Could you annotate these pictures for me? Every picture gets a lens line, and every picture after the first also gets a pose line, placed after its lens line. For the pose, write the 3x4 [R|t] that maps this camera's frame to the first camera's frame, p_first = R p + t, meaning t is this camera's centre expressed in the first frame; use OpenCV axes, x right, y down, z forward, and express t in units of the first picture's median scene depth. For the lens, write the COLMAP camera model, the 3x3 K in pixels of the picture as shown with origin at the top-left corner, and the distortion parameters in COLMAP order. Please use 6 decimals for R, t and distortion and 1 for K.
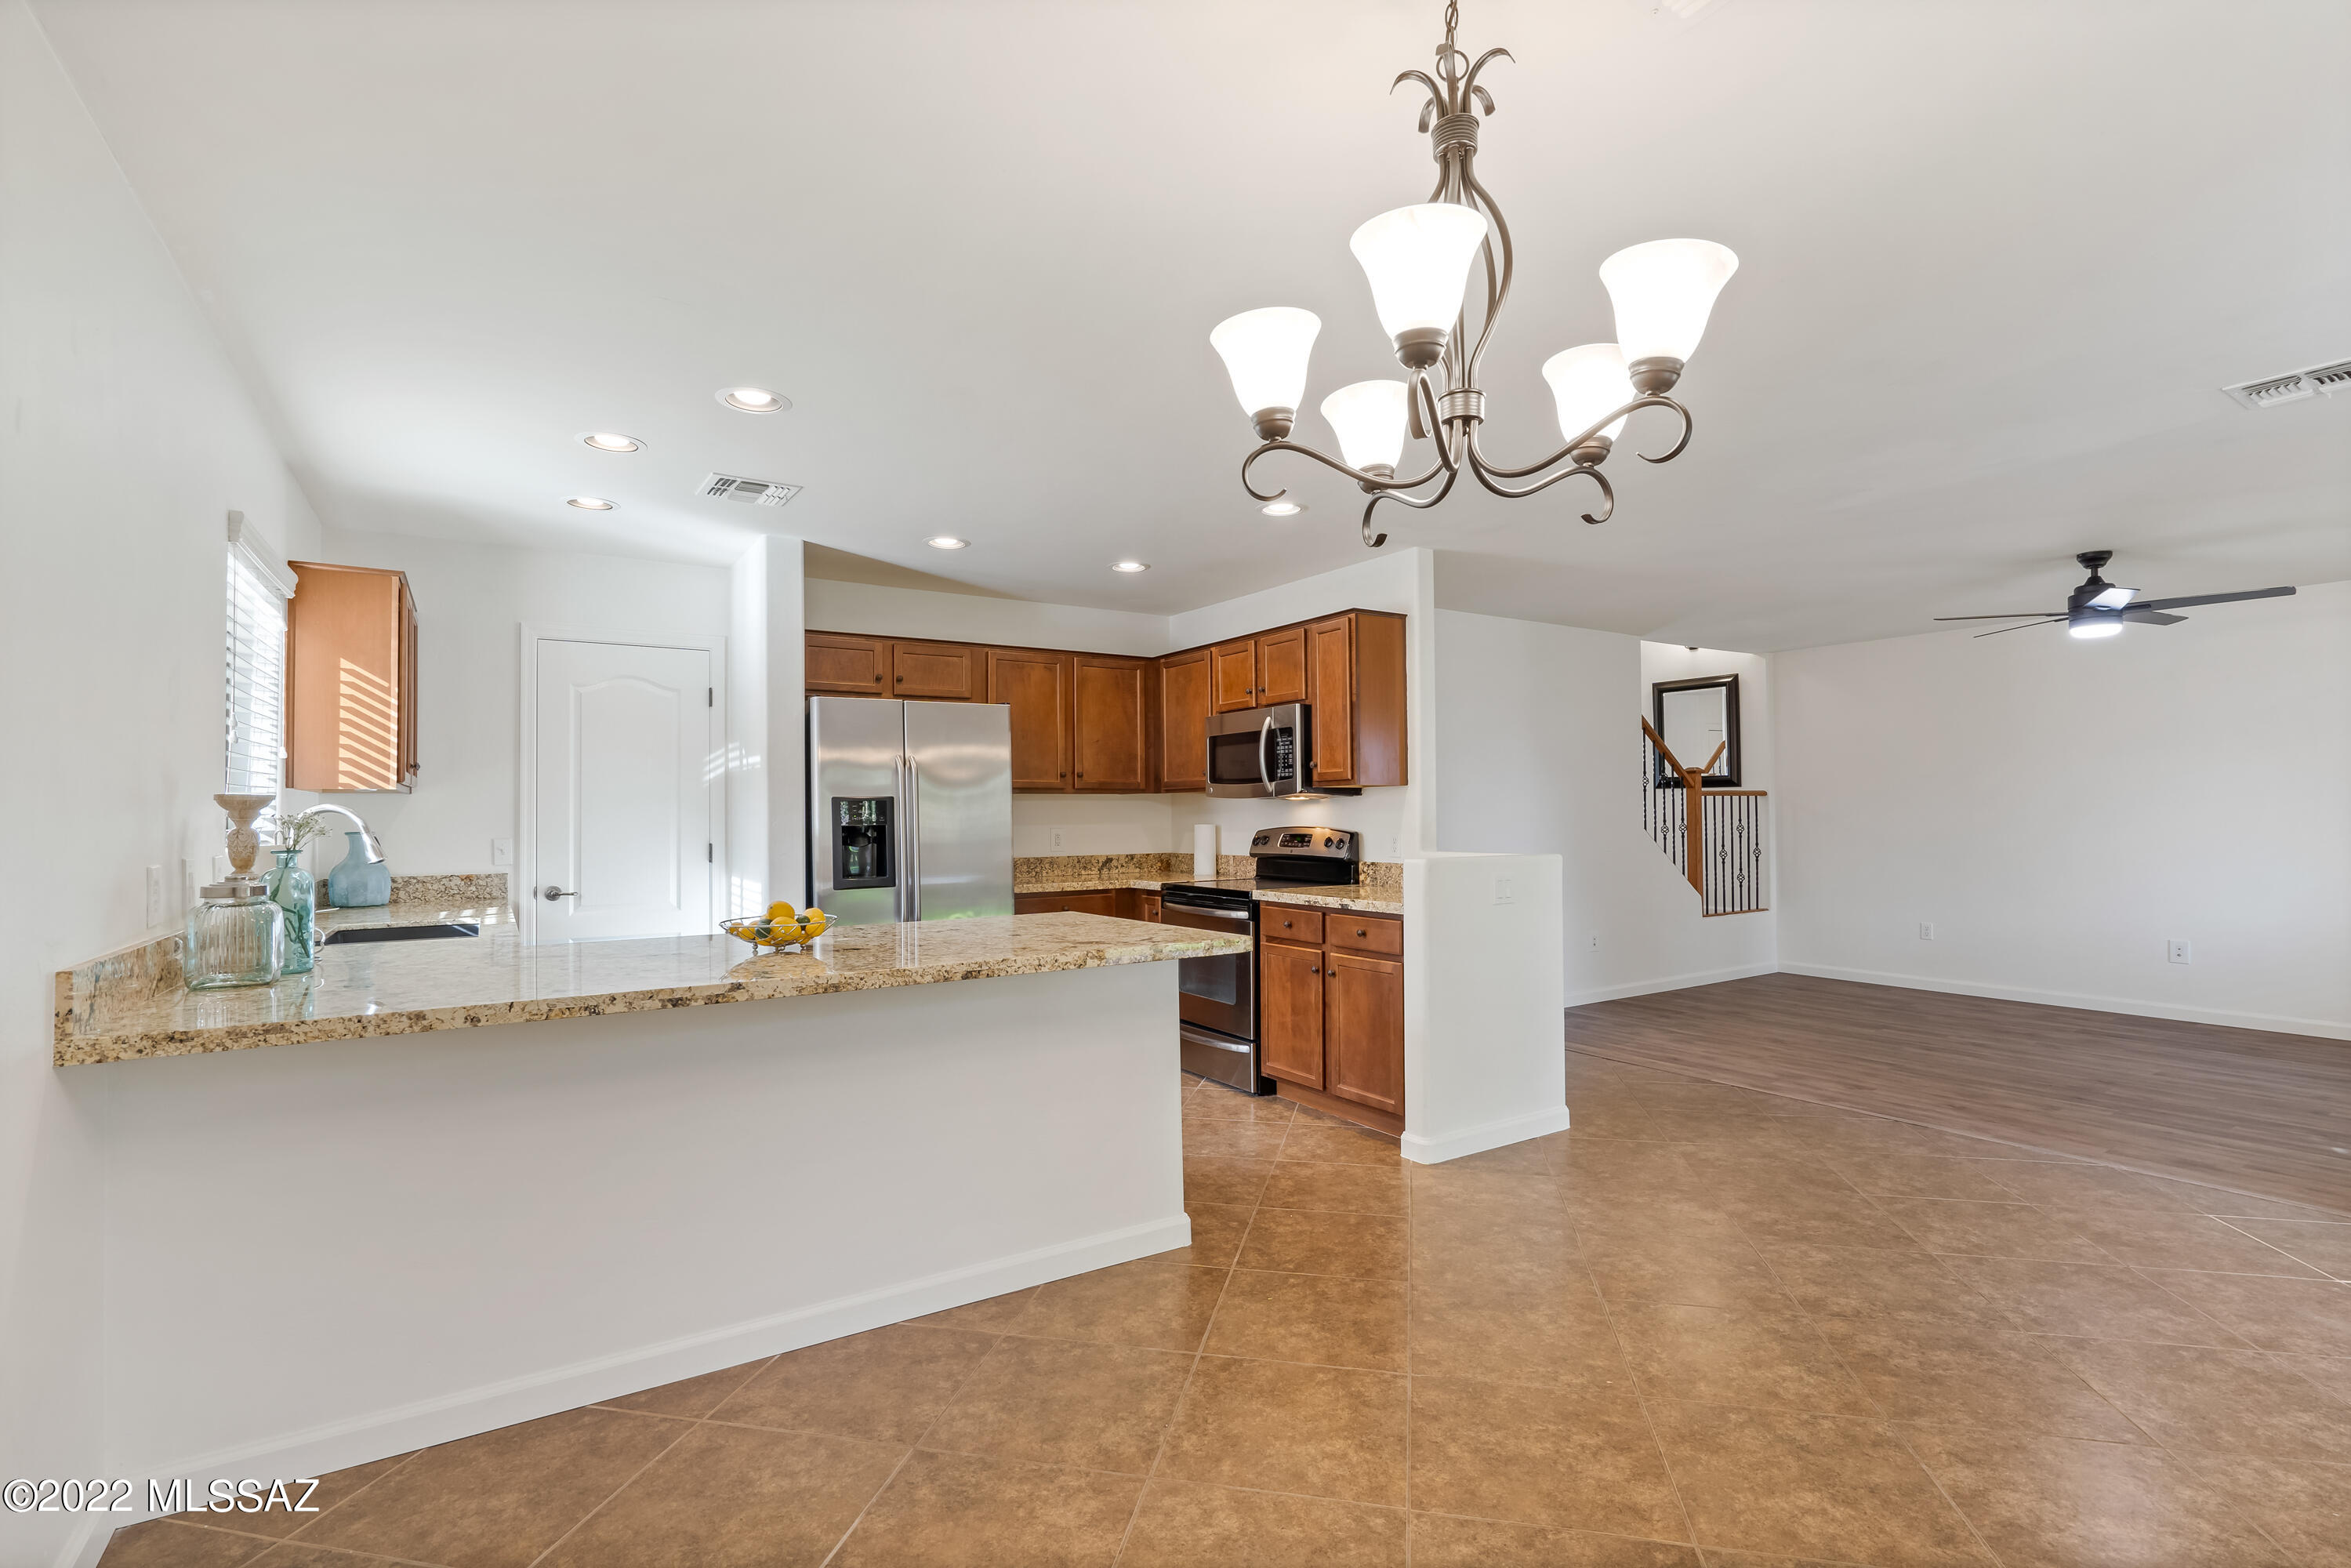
lens RADIAL K [[1080.6, 0, 1174.8], [0, 1080.6, 796.1], [0, 0, 1]] dist [-0.004186, 0.001869]
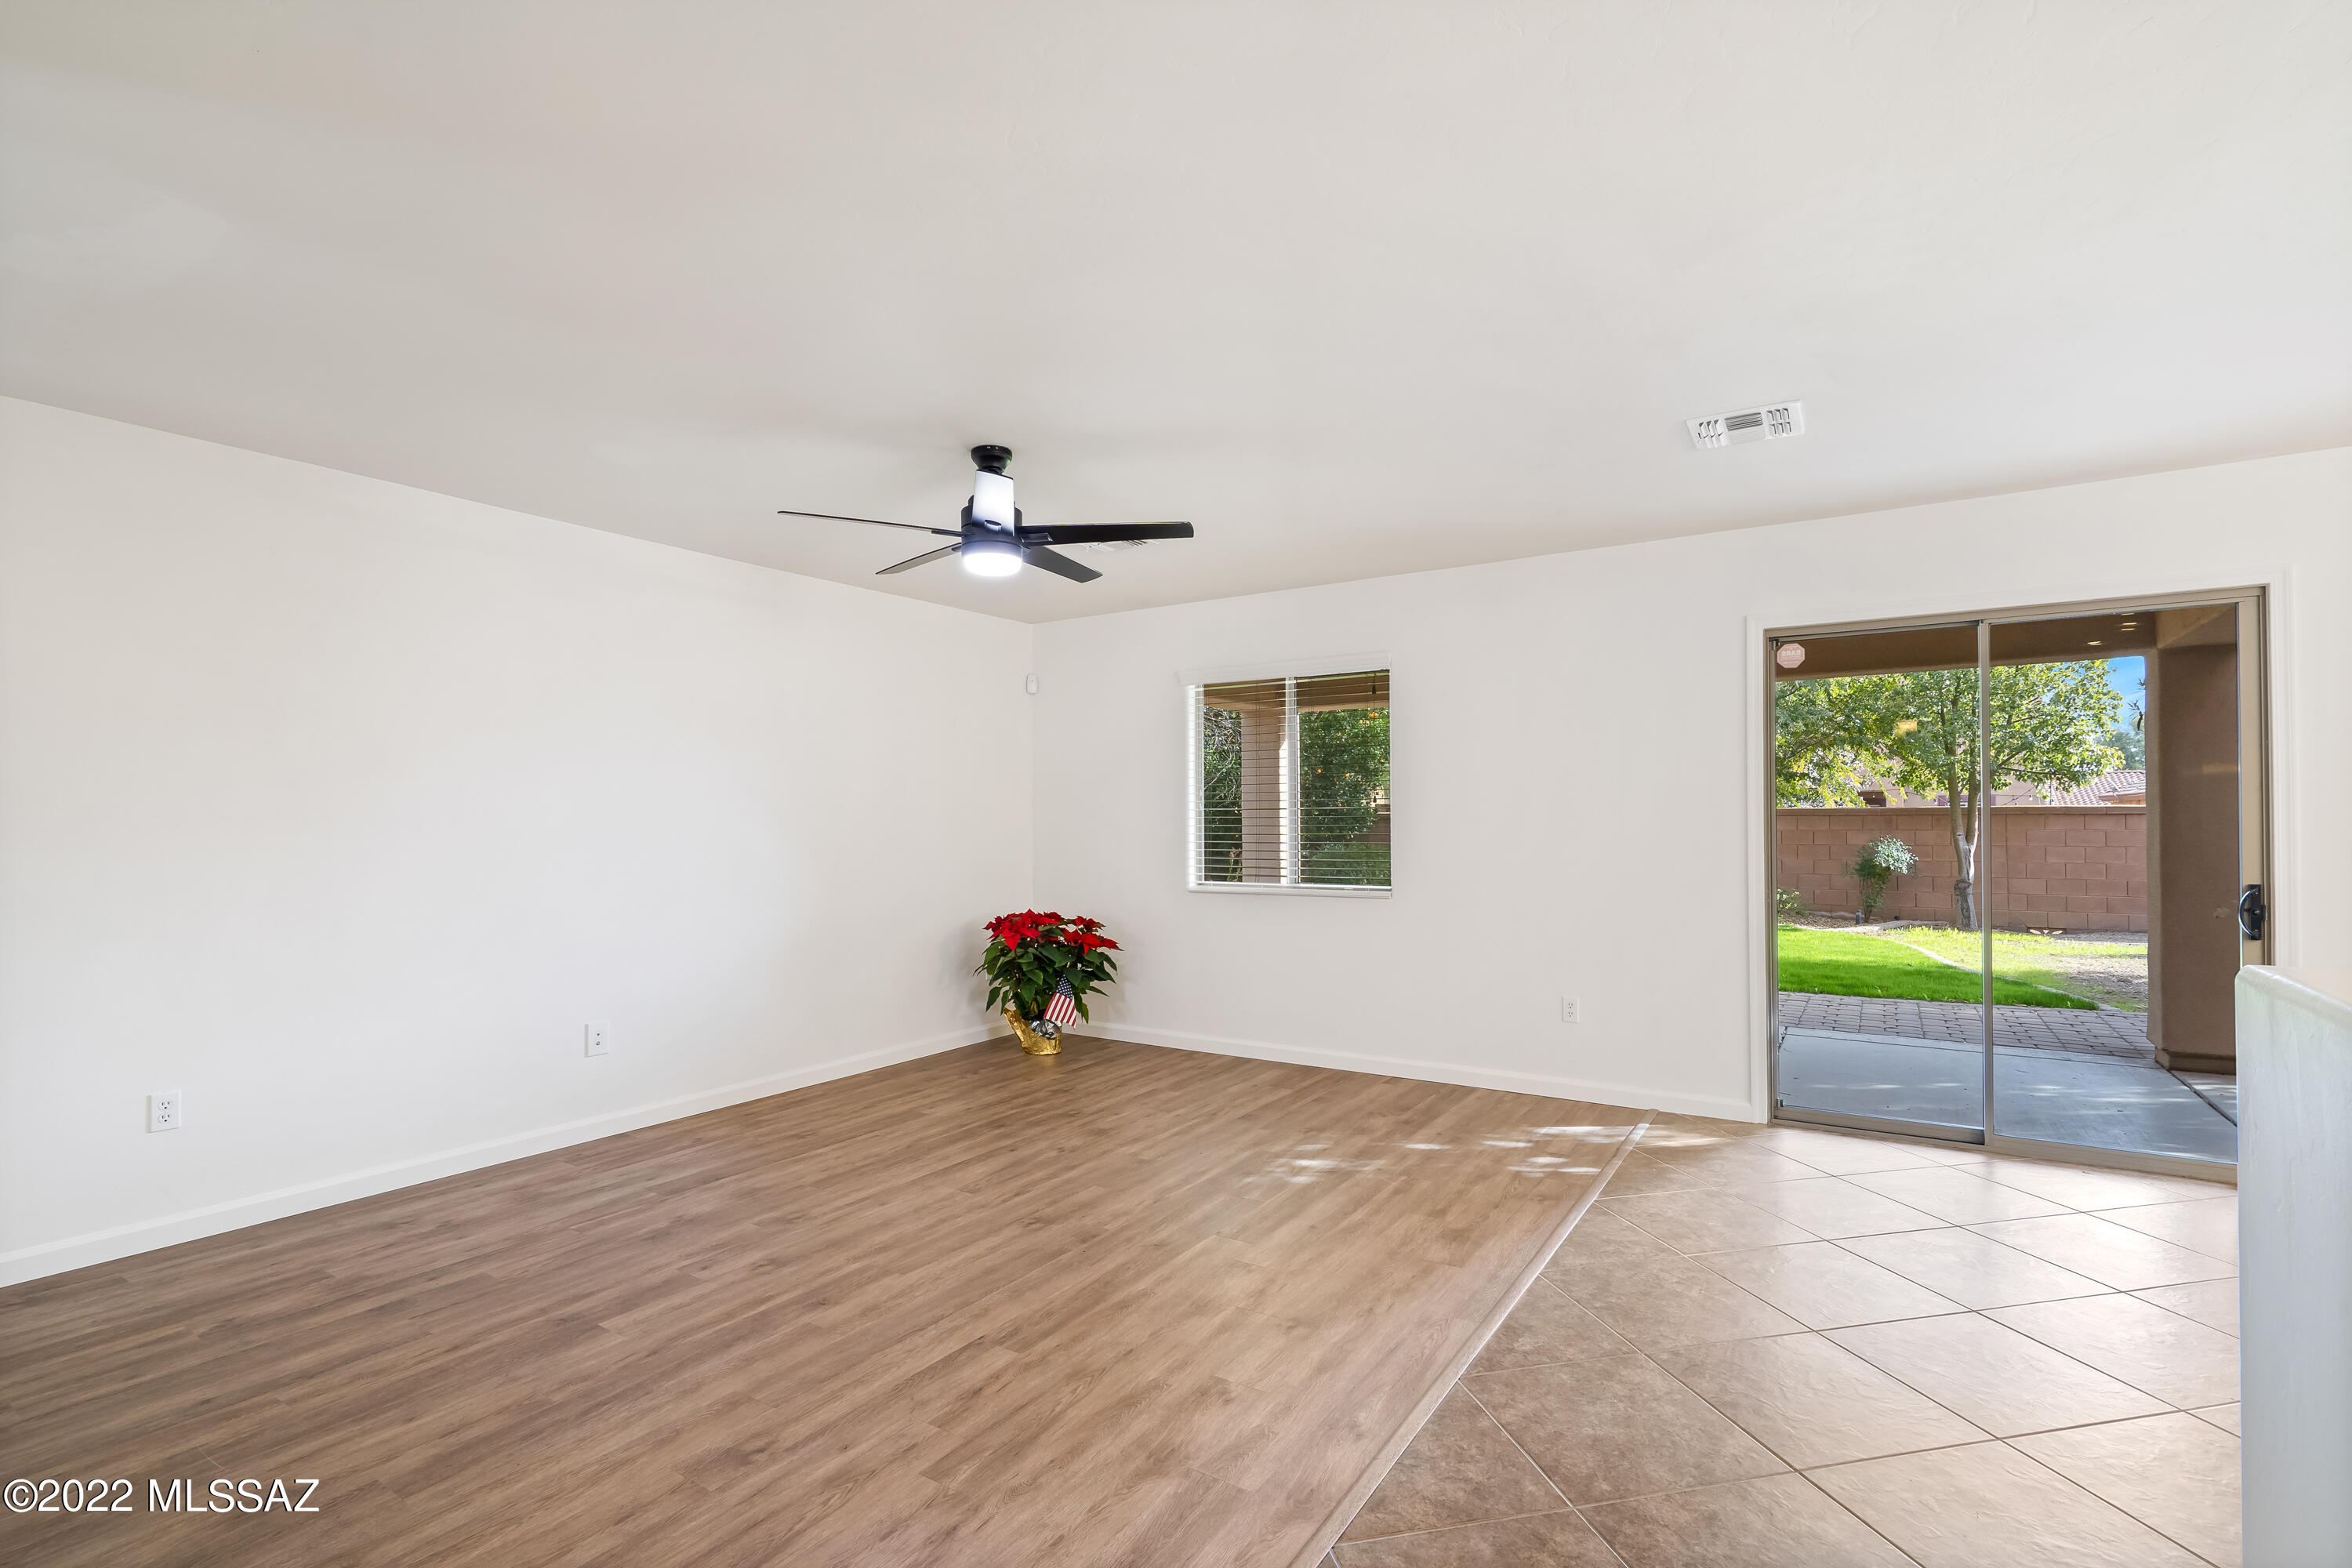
lens RADIAL K [[1090.4, 0, 1177.5], [0, 1090.4, 816.9], [0, 0, 1]] dist [-0.002321, 0.000440]
pose [[-0.409614, 0.013834, 0.912154, 0.411053], [-0.006286, 0.999818, -0.017986, 0.039473], [-0.912237, -0.013101, -0.409453, 2.701322]]
